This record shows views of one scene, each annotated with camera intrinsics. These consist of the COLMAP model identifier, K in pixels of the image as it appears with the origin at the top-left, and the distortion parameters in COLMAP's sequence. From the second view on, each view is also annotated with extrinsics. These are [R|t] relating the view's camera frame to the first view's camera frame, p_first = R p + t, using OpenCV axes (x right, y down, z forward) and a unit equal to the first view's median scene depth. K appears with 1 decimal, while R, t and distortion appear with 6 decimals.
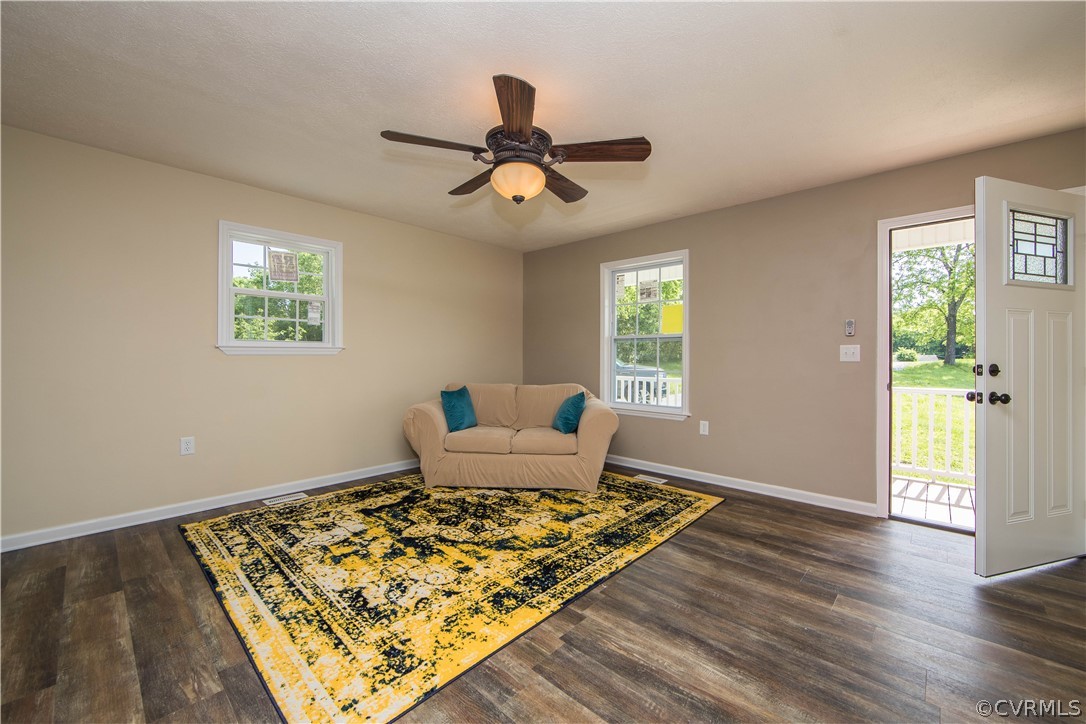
lens RADIAL K [[427.7, 0, 539.2], [0, 427.7, 359.5], [0, 0, 1]] dist [-0.011974, 0.001293]
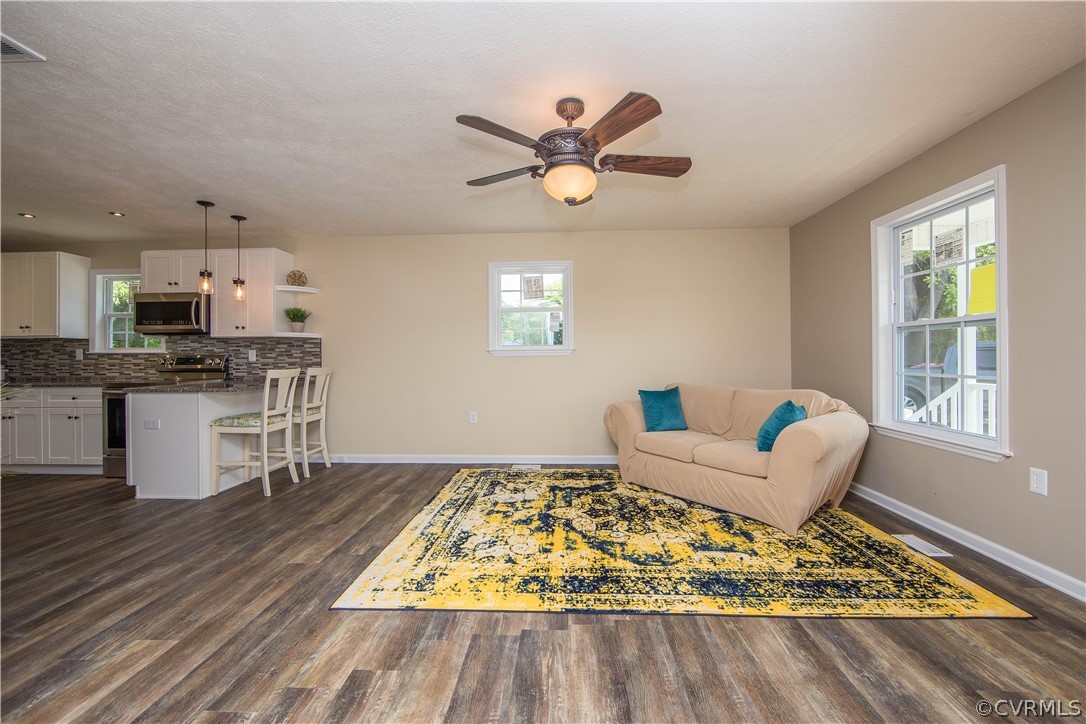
lens RADIAL K [[427.7, 0, 538.3], [0, 427.7, 357.1], [0, 0, 1]] dist [-0.011974, 0.001293]
pose [[0.650708, -0.008219, -0.759284, 0.520916], [0.003629, 0.999964, -0.007714, 0.003657], [0.759320, 0.002264, 0.650714, 0.218856]]
